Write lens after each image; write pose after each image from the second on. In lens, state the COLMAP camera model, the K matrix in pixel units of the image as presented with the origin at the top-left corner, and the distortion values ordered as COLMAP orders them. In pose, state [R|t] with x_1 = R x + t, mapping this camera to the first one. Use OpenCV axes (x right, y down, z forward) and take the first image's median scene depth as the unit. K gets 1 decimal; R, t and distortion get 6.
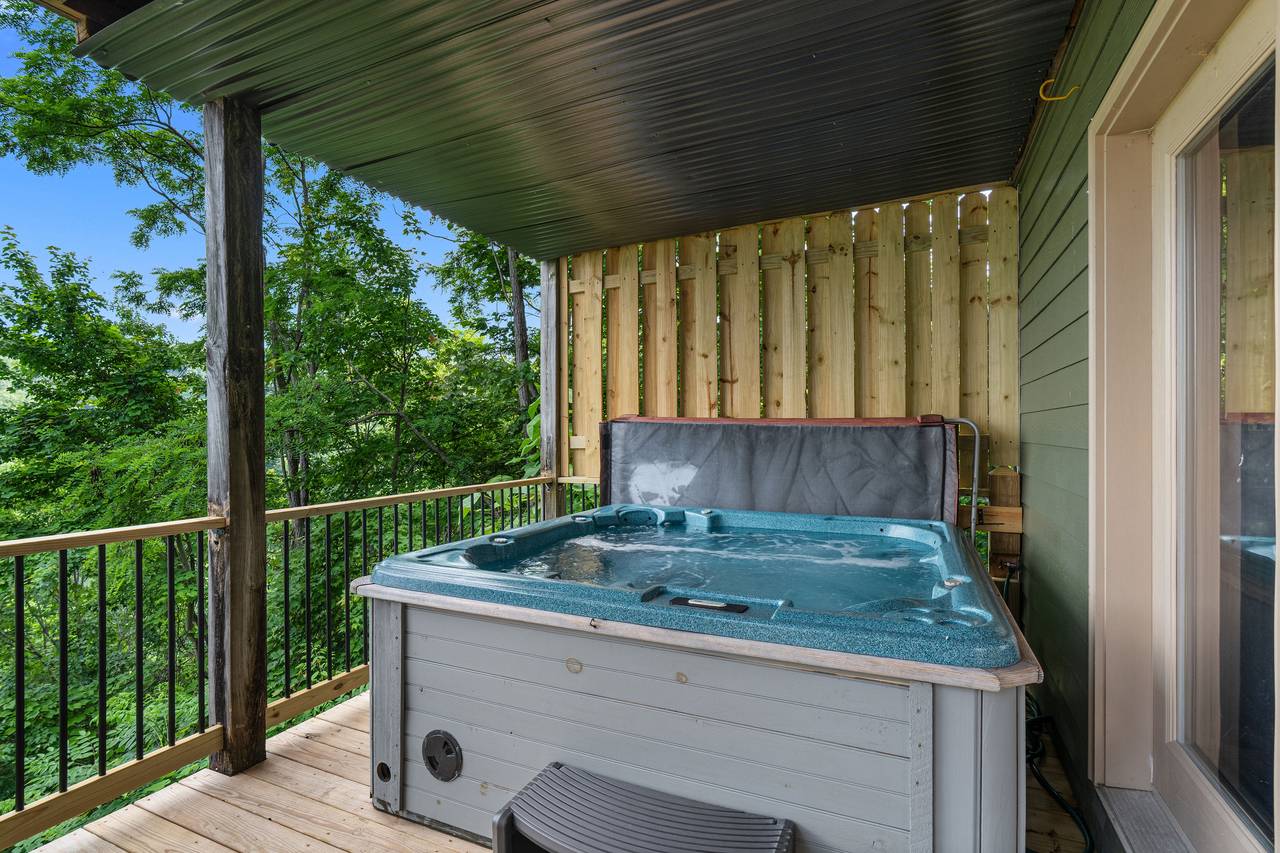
lens RADIAL K [[612.7, 0, 648.8], [0, 612.7, 433.7], [0, 0, 1]] dist [-0.008741, 0.003269]
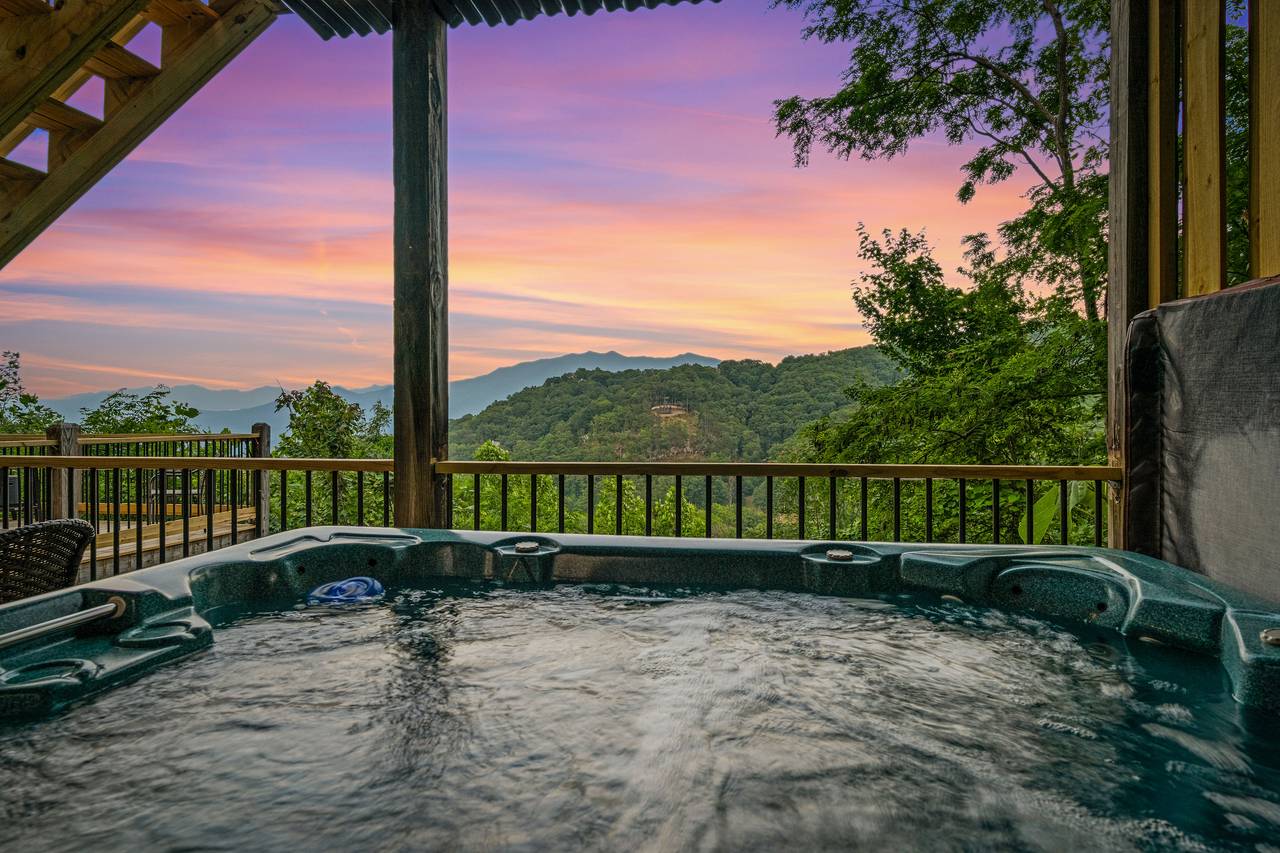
lens RADIAL K [[724.6, 0, 657.9], [0, 724.6, 417.0], [0, 0, 1]] dist [0.003622, -0.001098]
pose [[0.254690, 0.002226, -0.967020, 0.316296], [-0.000051, 0.999997, 0.002288, 0.047405], [0.967023, -0.000533, 0.254690, 0.759276]]
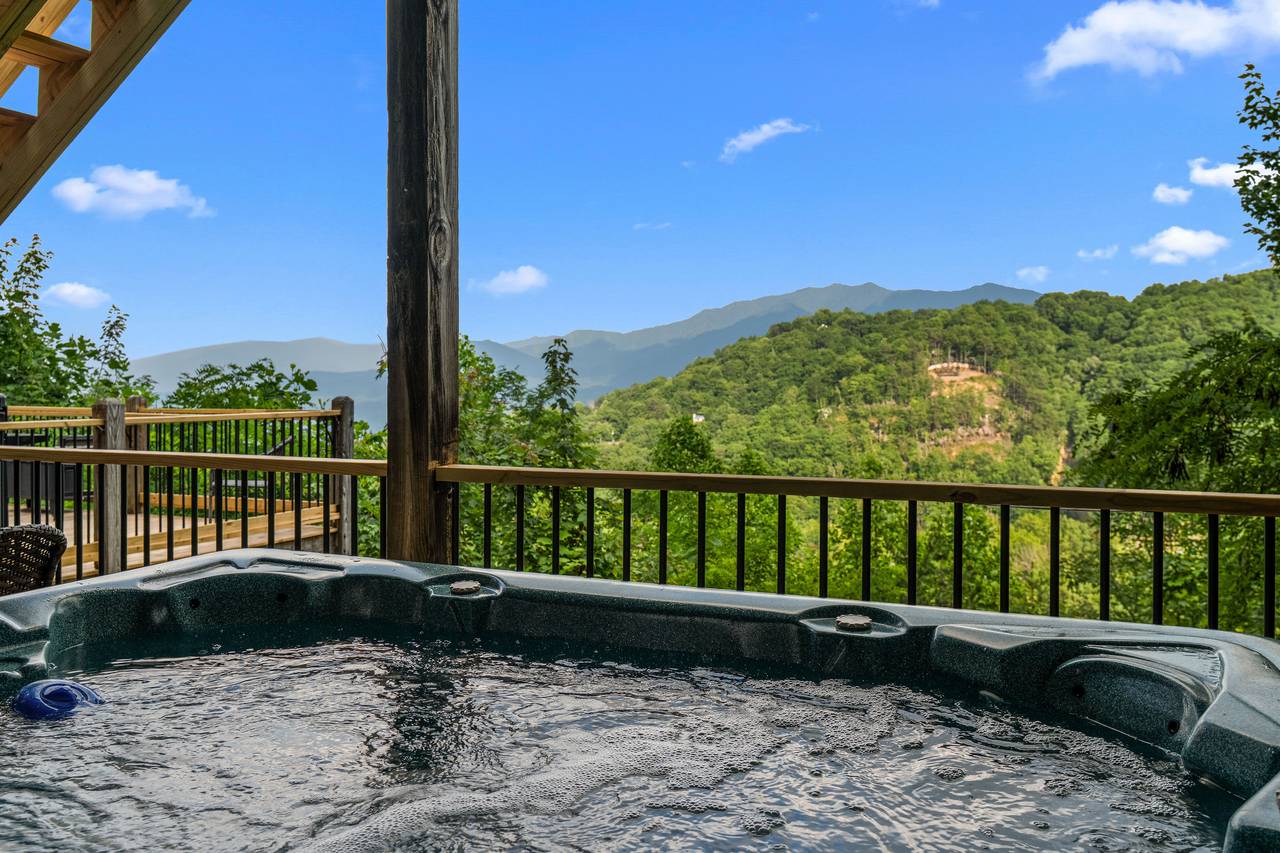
lens RADIAL K [[1056.8, 0, 664.5], [0, 1056.8, 385.2], [0, 0, 1]] dist [0.010537, 0.017725]
pose [[0.002379, 0.007227, -0.999971, 0.324216], [-0.001547, 0.999973, 0.007224, 0.044531], [0.999996, 0.001530, 0.002390, 0.778058]]
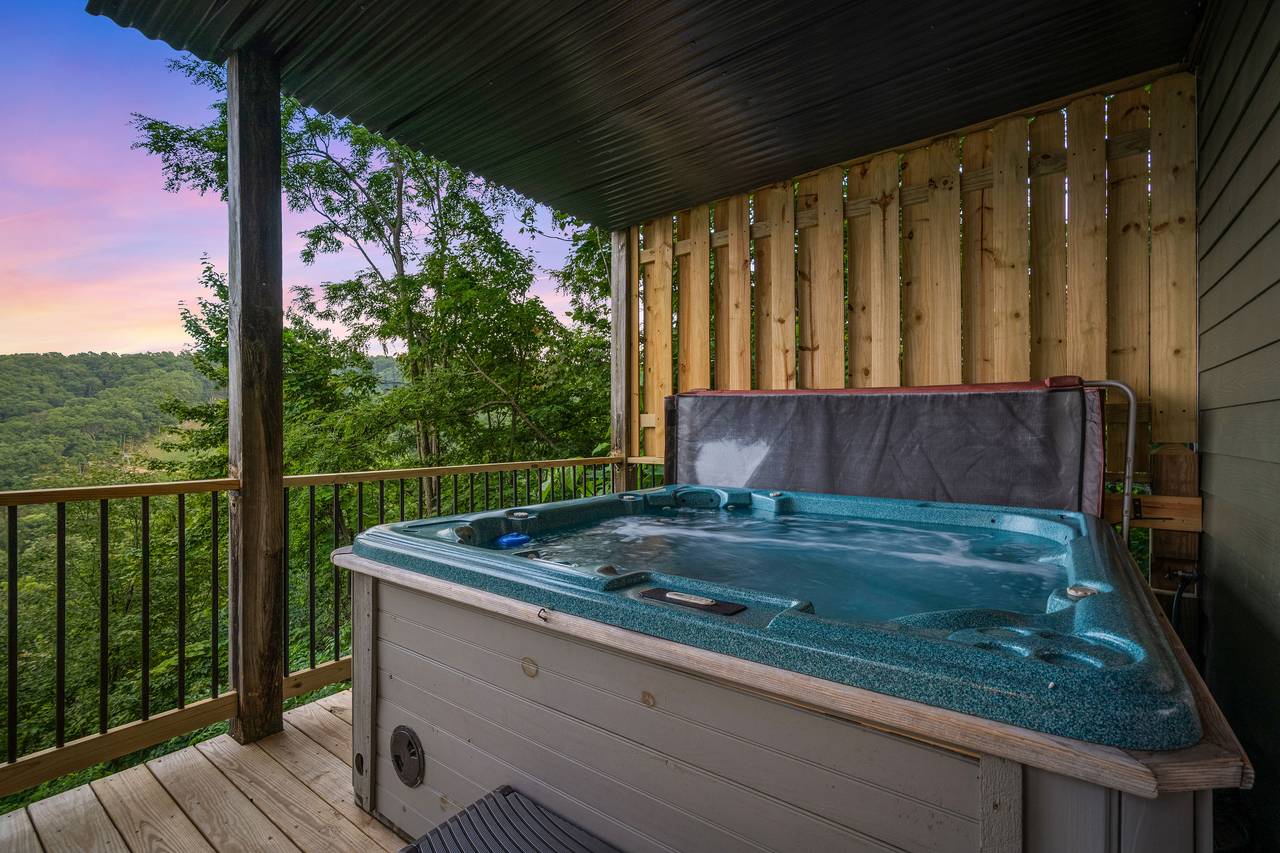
lens RADIAL K [[581.1, 0, 645.6], [0, 581.1, 429.8], [0, 0, 1]] dist [-0.005660, 0.001683]
pose [[0.976865, 0.002420, -0.213844, 0.096172], [-0.002911, 0.999994, -0.001980, 0.040029], [0.213838, 0.002557, 0.976866, 0.160564]]
